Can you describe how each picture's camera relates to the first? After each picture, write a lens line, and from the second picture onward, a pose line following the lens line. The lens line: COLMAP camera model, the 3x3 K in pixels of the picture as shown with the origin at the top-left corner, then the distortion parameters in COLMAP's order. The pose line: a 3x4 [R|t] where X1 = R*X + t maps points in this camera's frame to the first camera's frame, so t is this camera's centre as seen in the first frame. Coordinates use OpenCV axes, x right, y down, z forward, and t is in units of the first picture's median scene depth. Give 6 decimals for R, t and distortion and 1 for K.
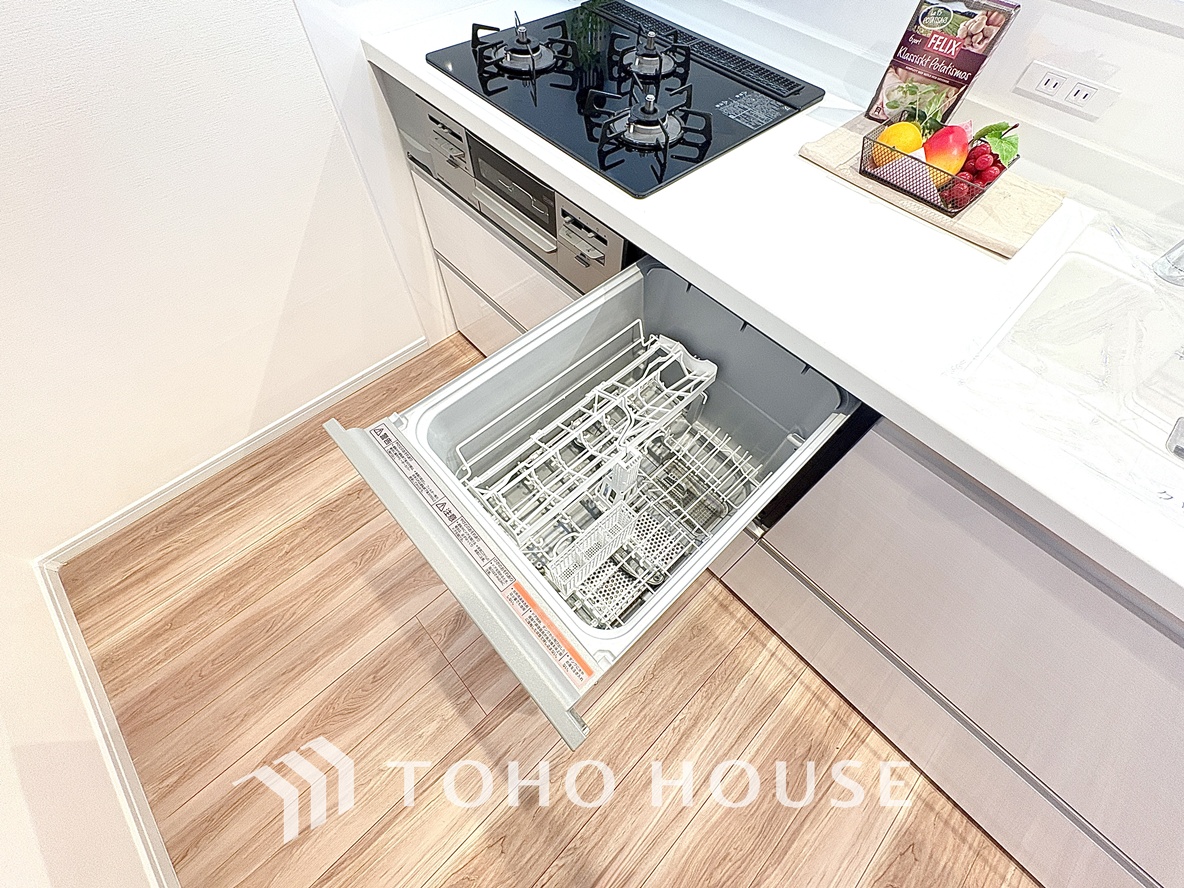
lens RADIAL K [[473.9, 0, 592.0], [0, 473.9, 444.0], [0, 0, 1]] dist [0.000399, 0.000182]
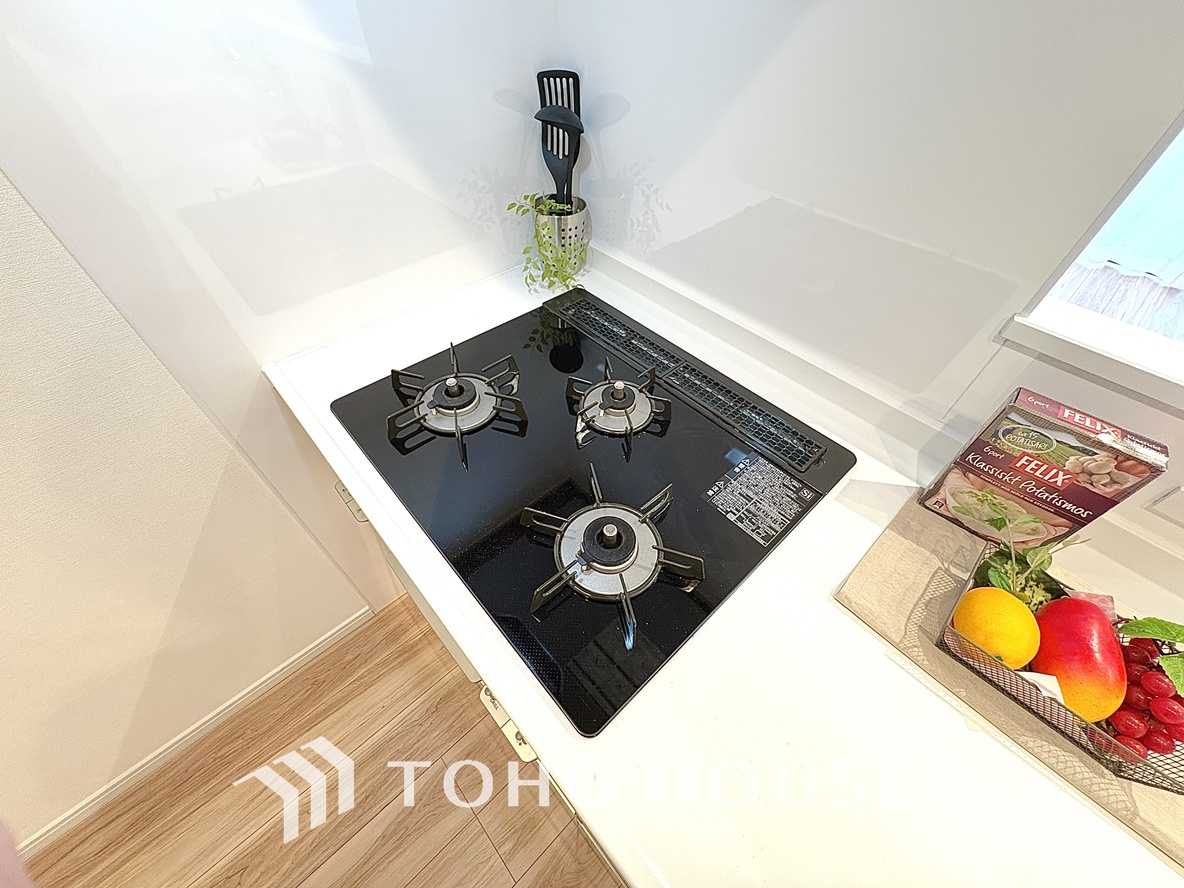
lens RADIAL K [[473.9, 0, 592.0], [0, 473.9, 444.0], [0, 0, 1]] dist [0.000399, 0.000182]
pose [[0.999776, -0.003227, -0.020916, 0.108176], [-0.000797, 0.981864, -0.189584, -0.701048], [0.021148, 0.189558, 0.981642, 0.296776]]
